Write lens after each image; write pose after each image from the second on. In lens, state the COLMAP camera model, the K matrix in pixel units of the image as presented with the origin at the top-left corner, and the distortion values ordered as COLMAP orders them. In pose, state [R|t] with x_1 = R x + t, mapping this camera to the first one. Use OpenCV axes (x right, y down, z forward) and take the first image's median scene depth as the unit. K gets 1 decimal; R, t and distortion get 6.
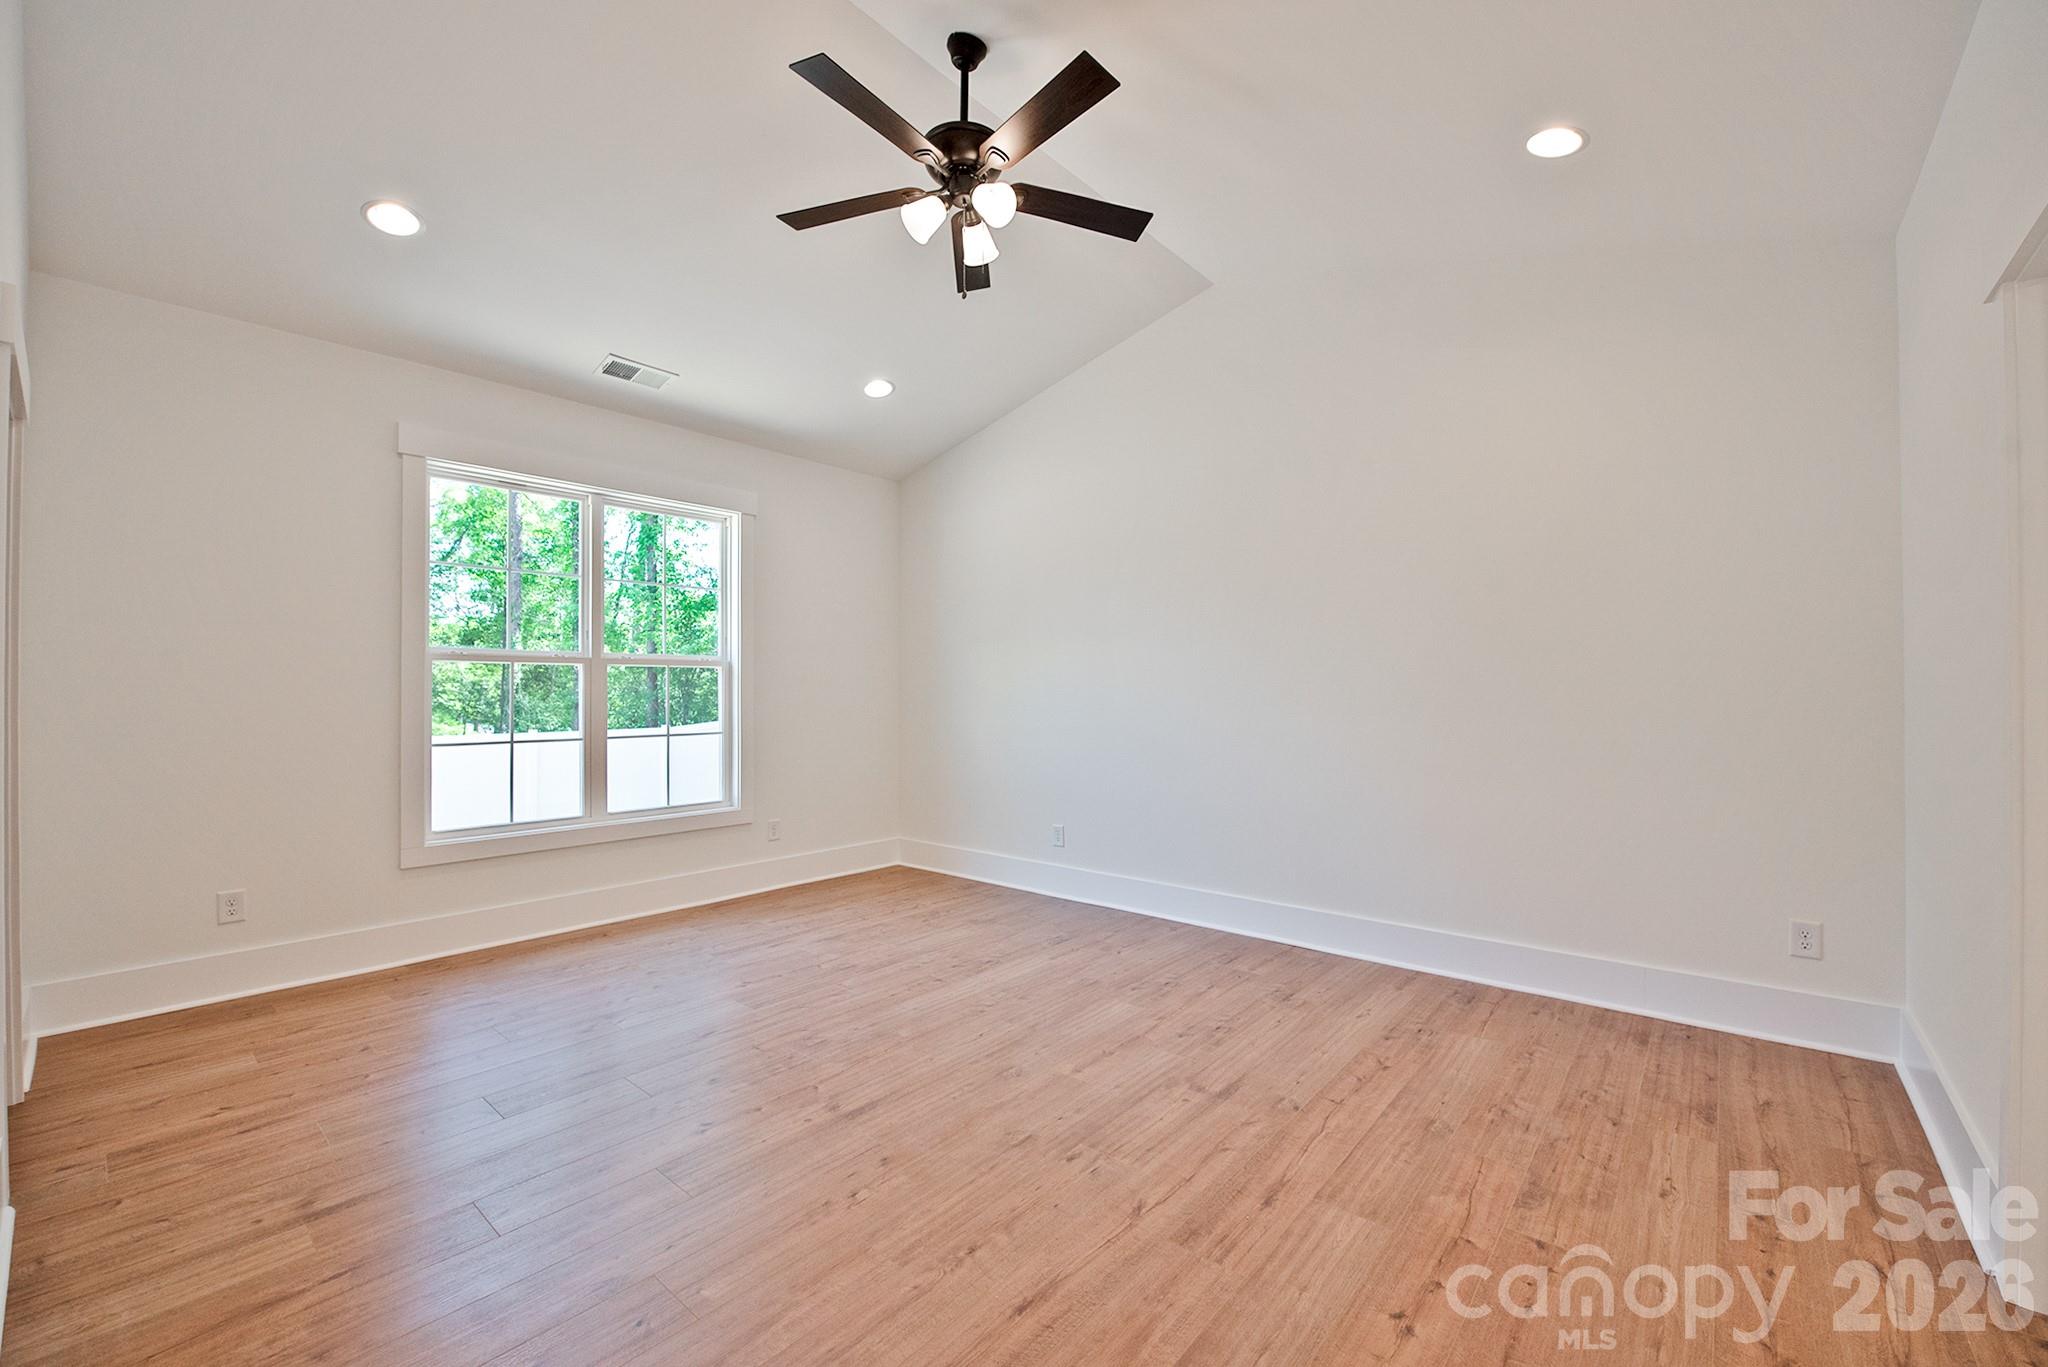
lens RADIAL K [[823.0, 0, 1022.8], [0, 823.0, 691.9], [0, 0, 1]] dist [-0.014811, -0.002112]
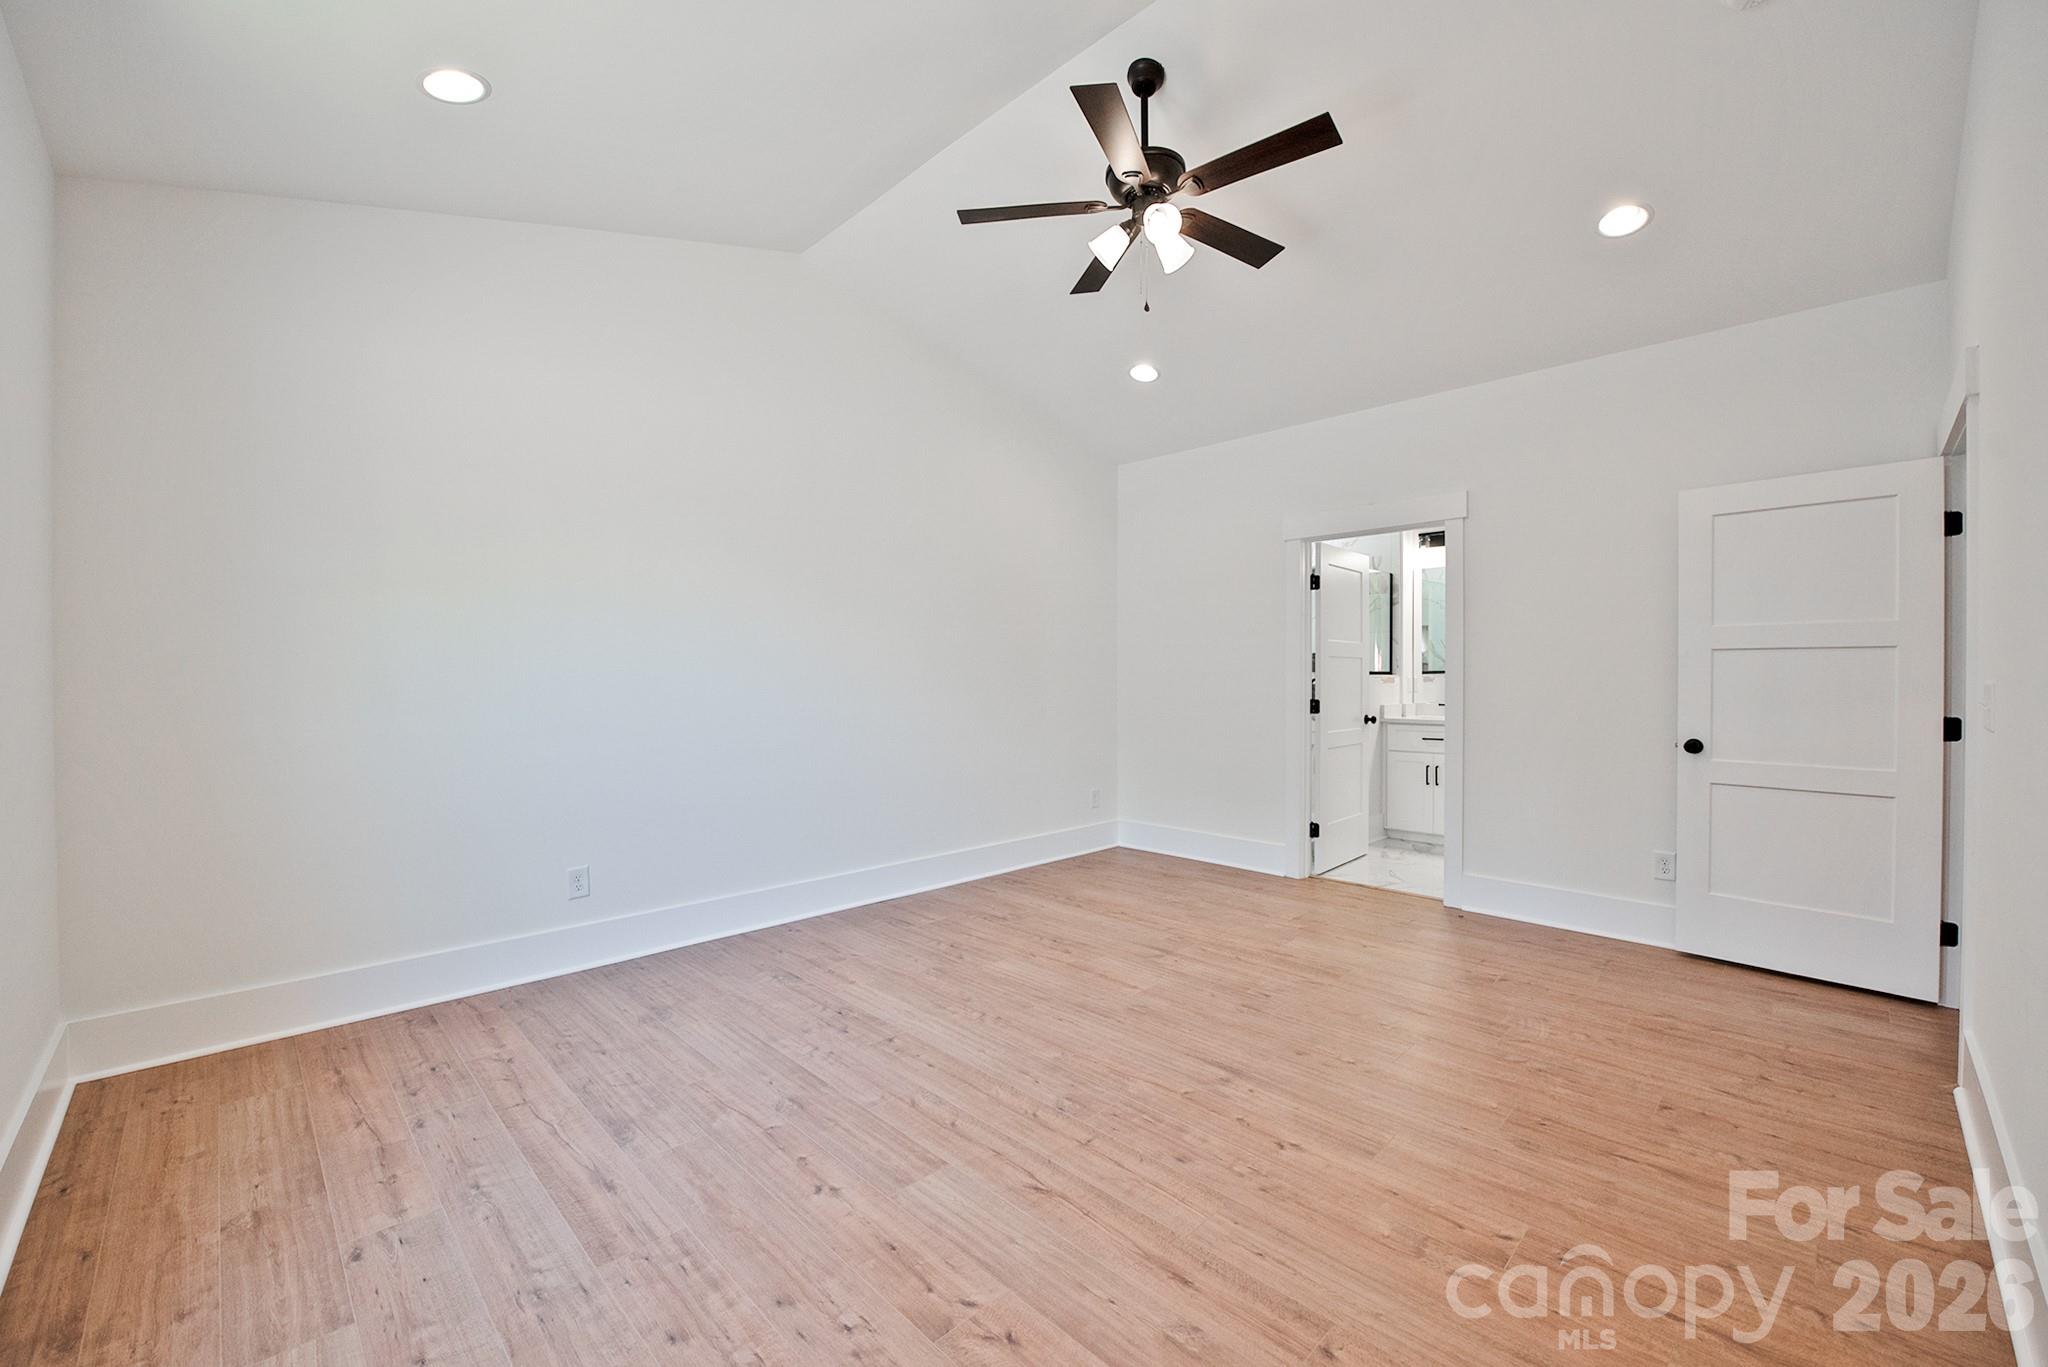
lens RADIAL K [[823.0, 0, 1032.3], [0, 823.0, 681.2], [0, 0, 1]] dist [-0.014811, -0.002112]
pose [[0.077561, -0.008326, 0.996953, -1.014709], [0.000062, 0.999965, 0.008347, -0.002482], [-0.996988, -0.000586, 0.077559, 0.925320]]
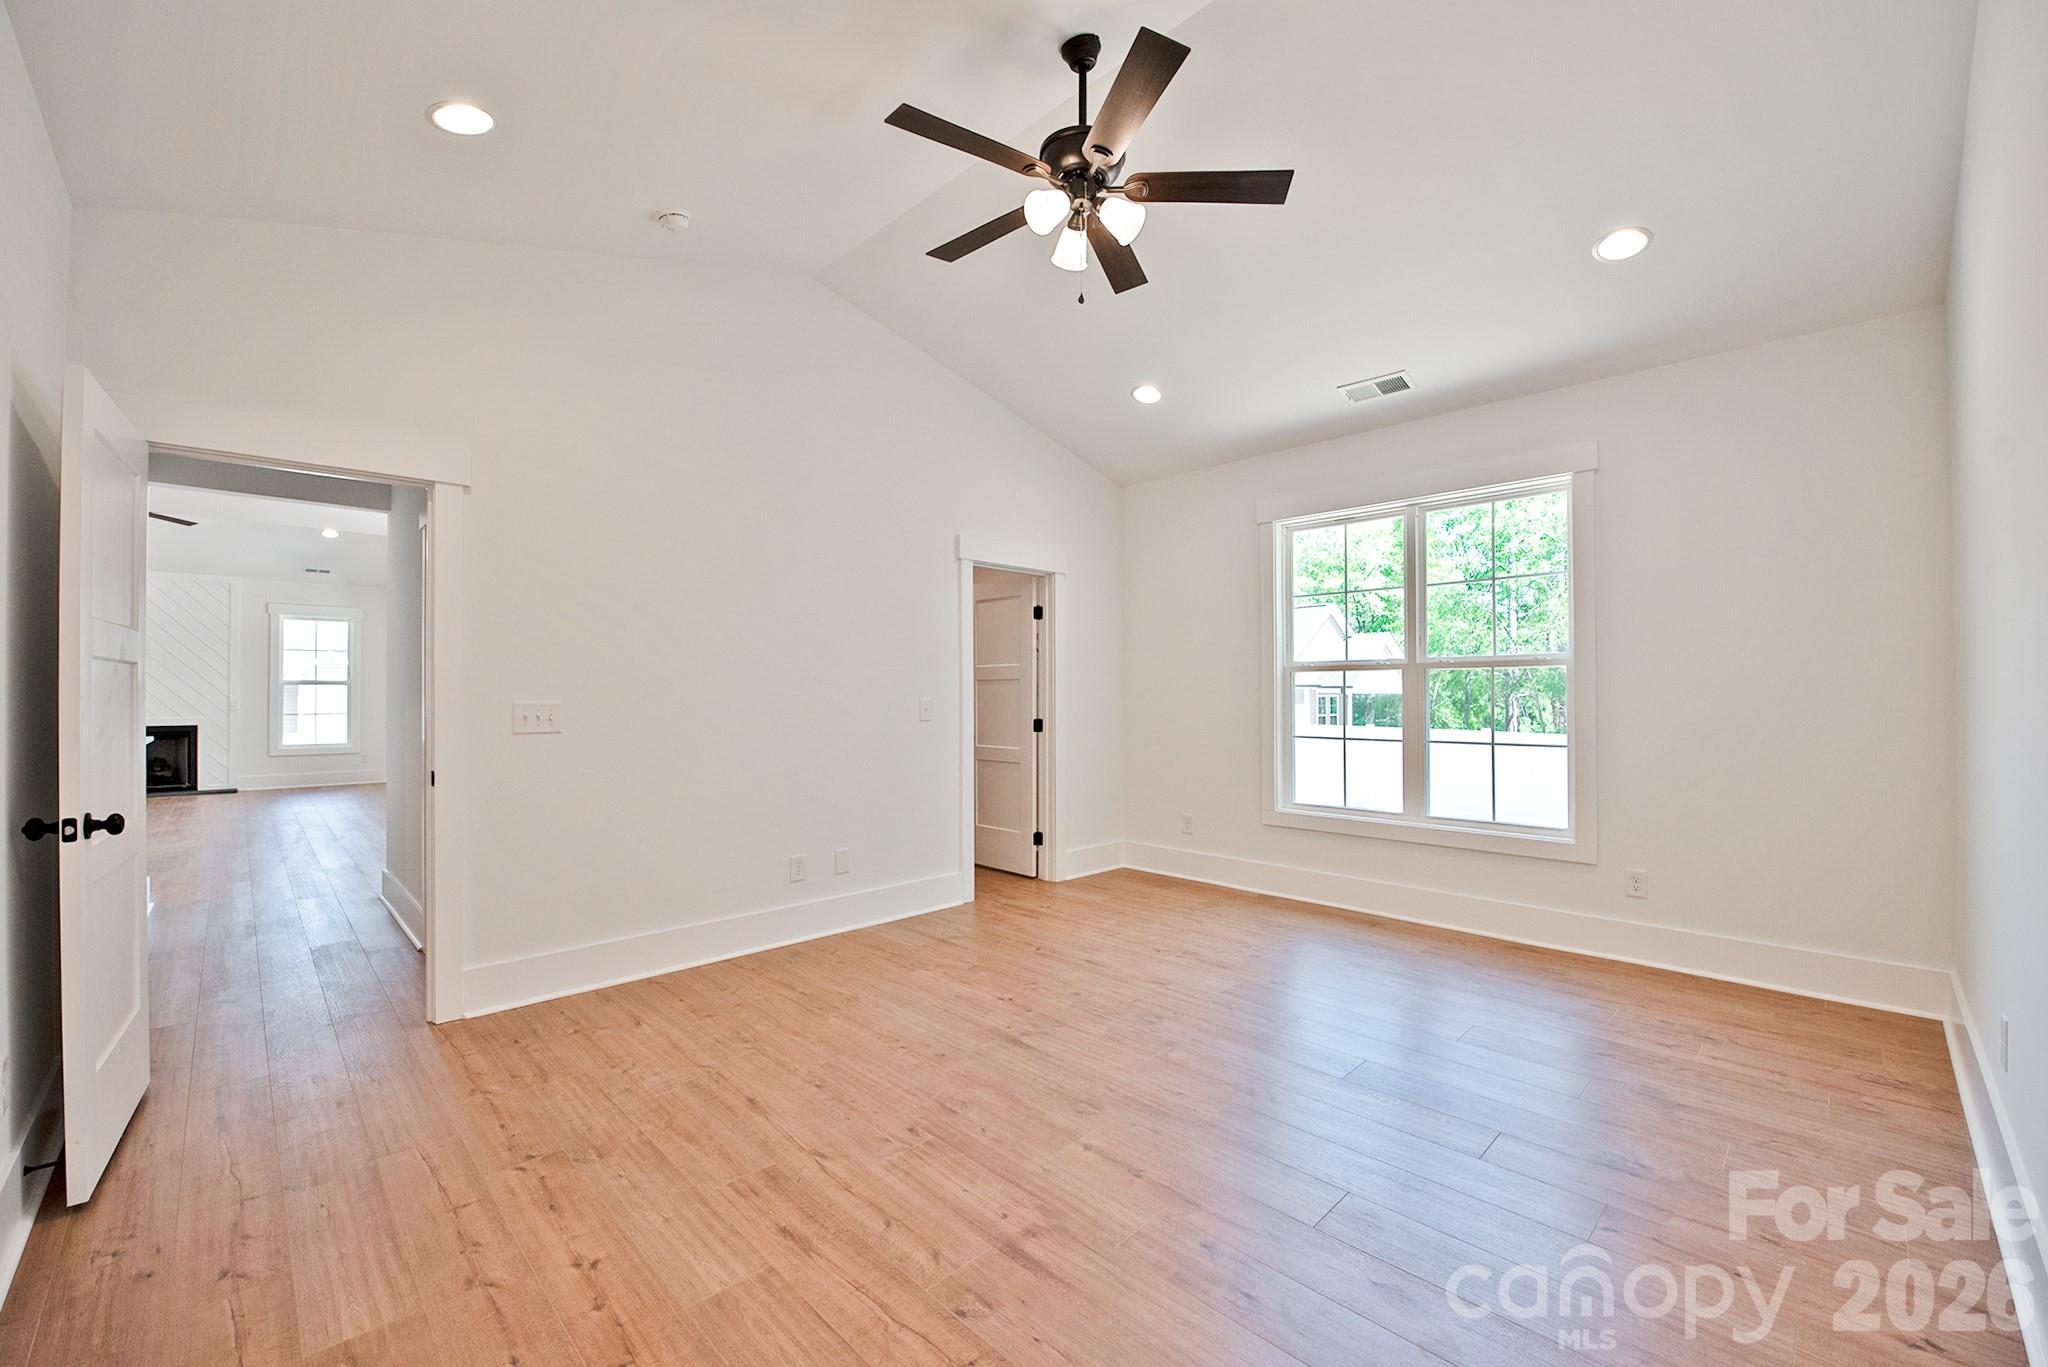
lens RADIAL K [[823.0, 0, 1037.9], [0, 823.0, 683.9], [0, 0, 1]] dist [-0.014811, -0.002112]
pose [[-0.077650, -0.011328, -0.996916, 0.803098], [0.000839, 0.999934, -0.011428, -0.005091], [0.996980, -0.001724, -0.077636, 0.888239]]
